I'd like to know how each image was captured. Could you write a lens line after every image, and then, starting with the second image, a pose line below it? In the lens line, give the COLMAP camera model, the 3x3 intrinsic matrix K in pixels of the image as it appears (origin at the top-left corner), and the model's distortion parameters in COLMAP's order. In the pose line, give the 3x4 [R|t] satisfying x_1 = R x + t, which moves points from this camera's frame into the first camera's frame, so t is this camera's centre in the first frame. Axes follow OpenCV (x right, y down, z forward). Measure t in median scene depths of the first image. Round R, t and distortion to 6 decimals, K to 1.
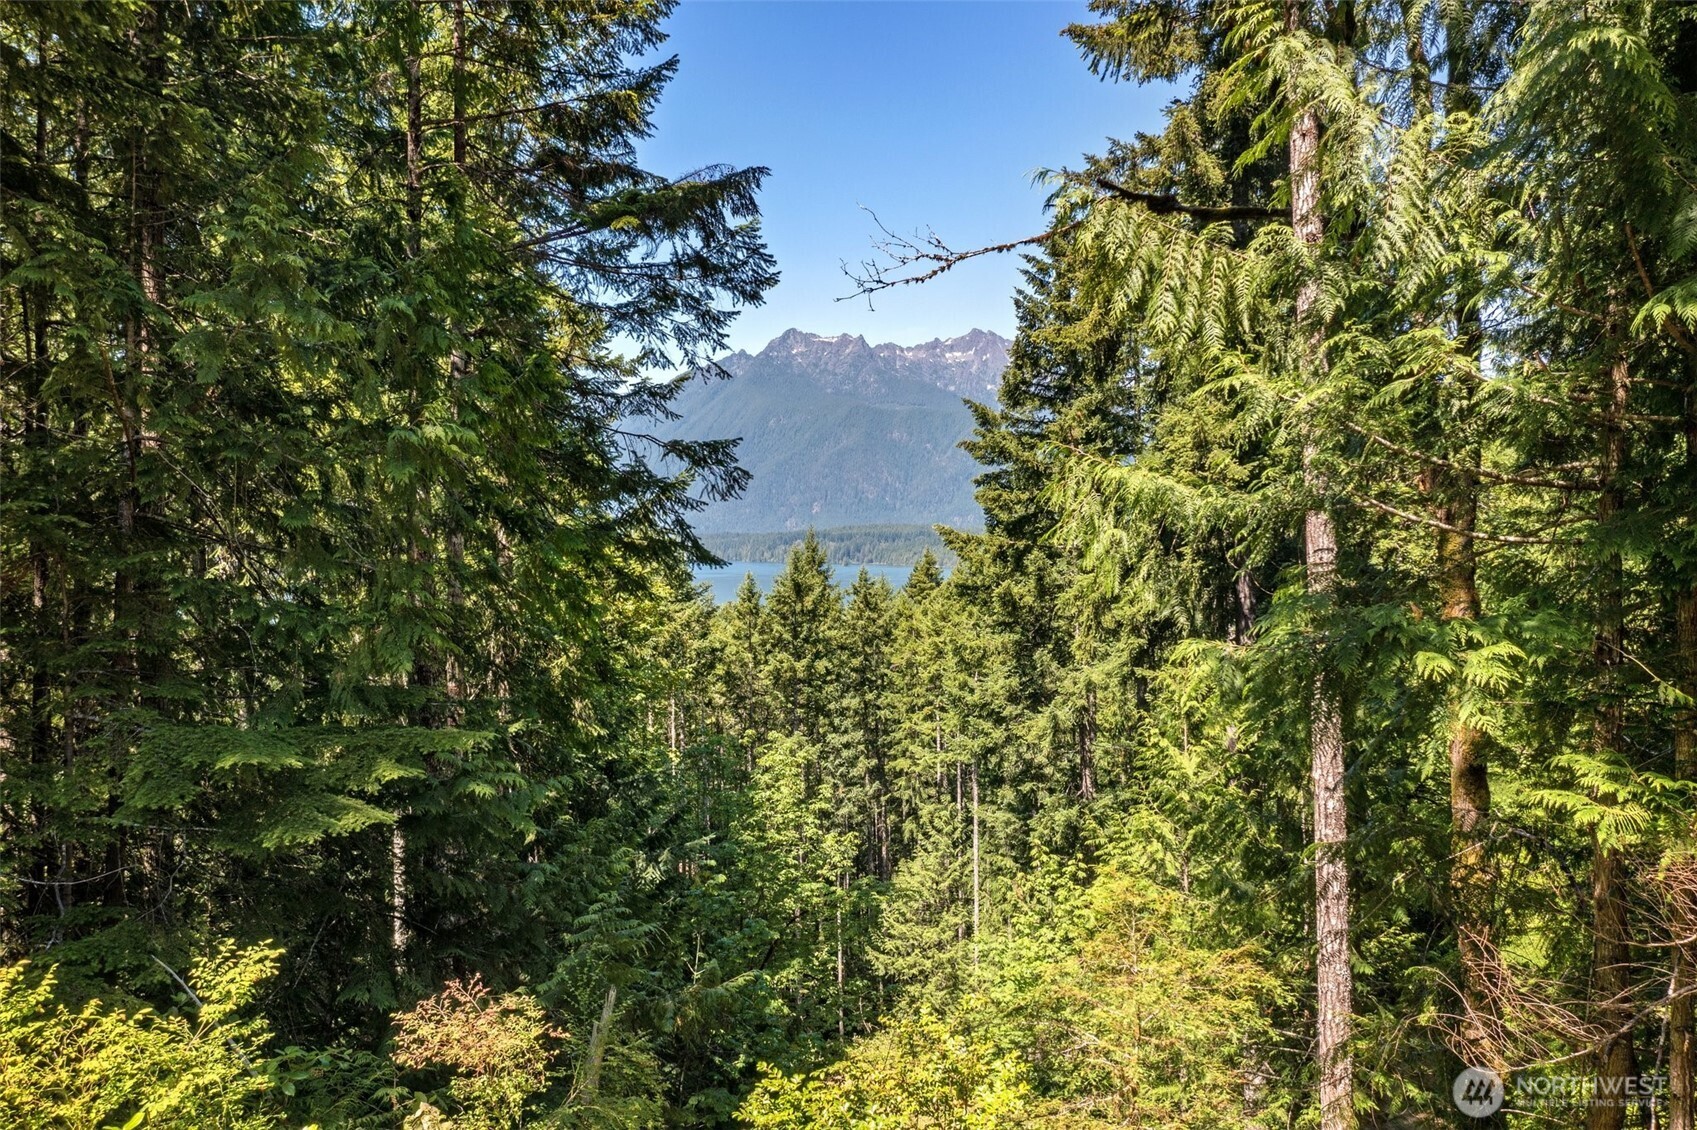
lens RADIAL K [[1341.2, 0, 848.5], [0, 1341.2, 565.0], [0, 0, 1]] dist [-0.015779, -0.003788]
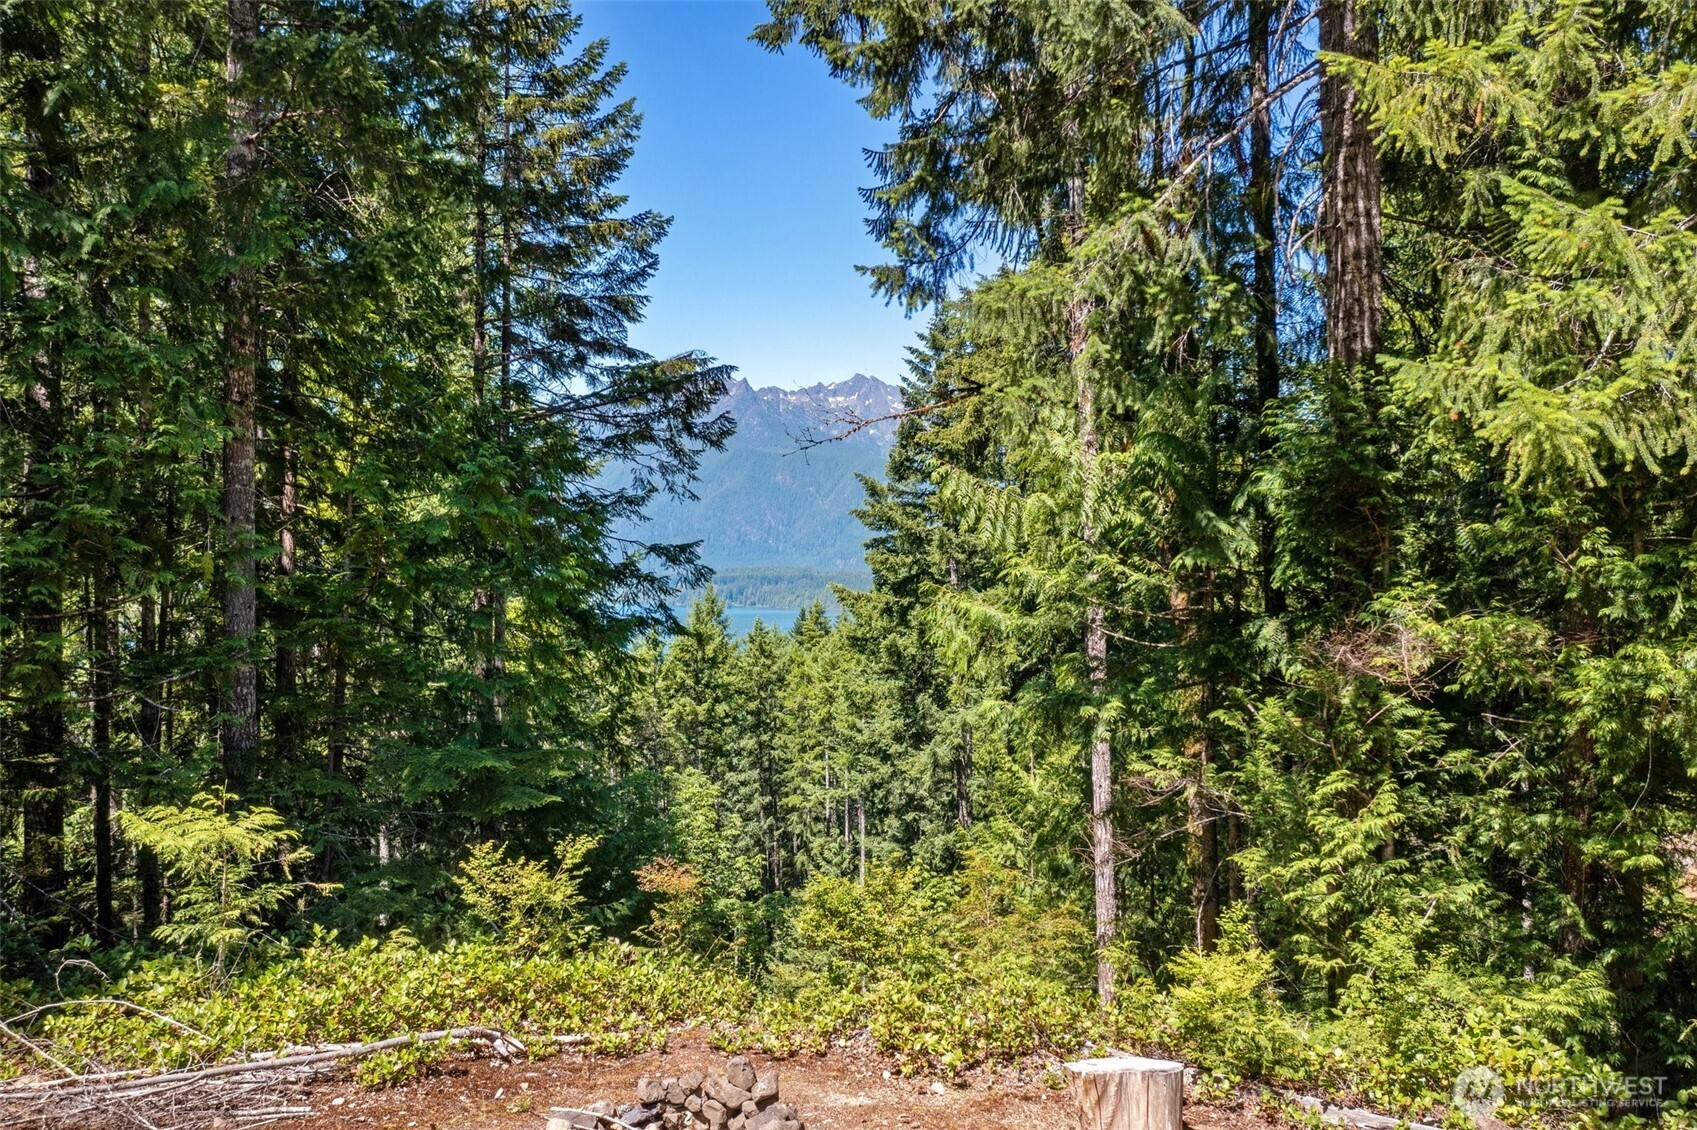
lens RADIAL K [[1341.2, 0, 848.5], [0, 1341.2, 565.0], [0, 0, 1]] dist [-0.015779, -0.003788]
pose [[0.996150, 0.005524, 0.087492, -0.017843], [-0.002750, 0.999491, -0.031794, -0.009652], [-0.087623, 0.031431, 0.995658, -0.121868]]
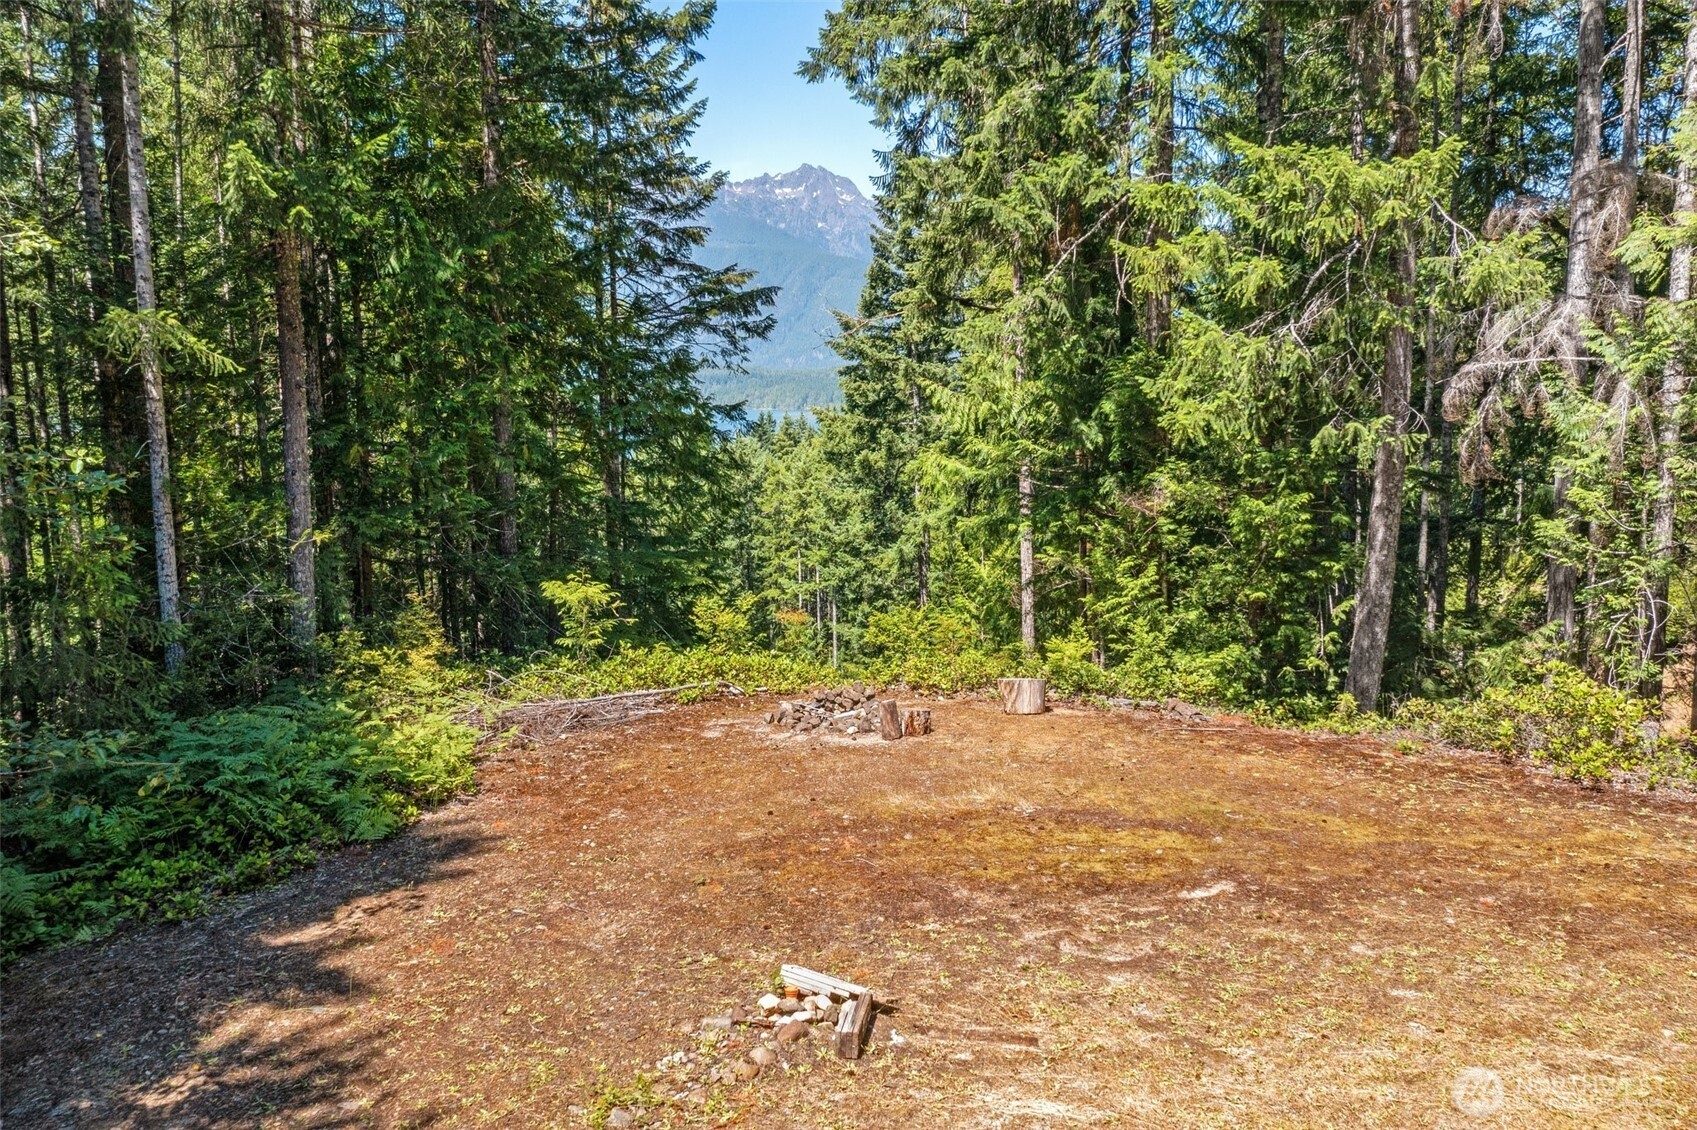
lens RADIAL K [[1341.2, 0, 848.5], [0, 1341.2, 565.0], [0, 0, 1]] dist [-0.015779, -0.003788]
pose [[0.992213, -0.020763, 0.122812, -0.060424], [0.006218, 0.993036, 0.117649, -0.029920], [-0.124399, -0.115970, 0.985432, -0.307006]]
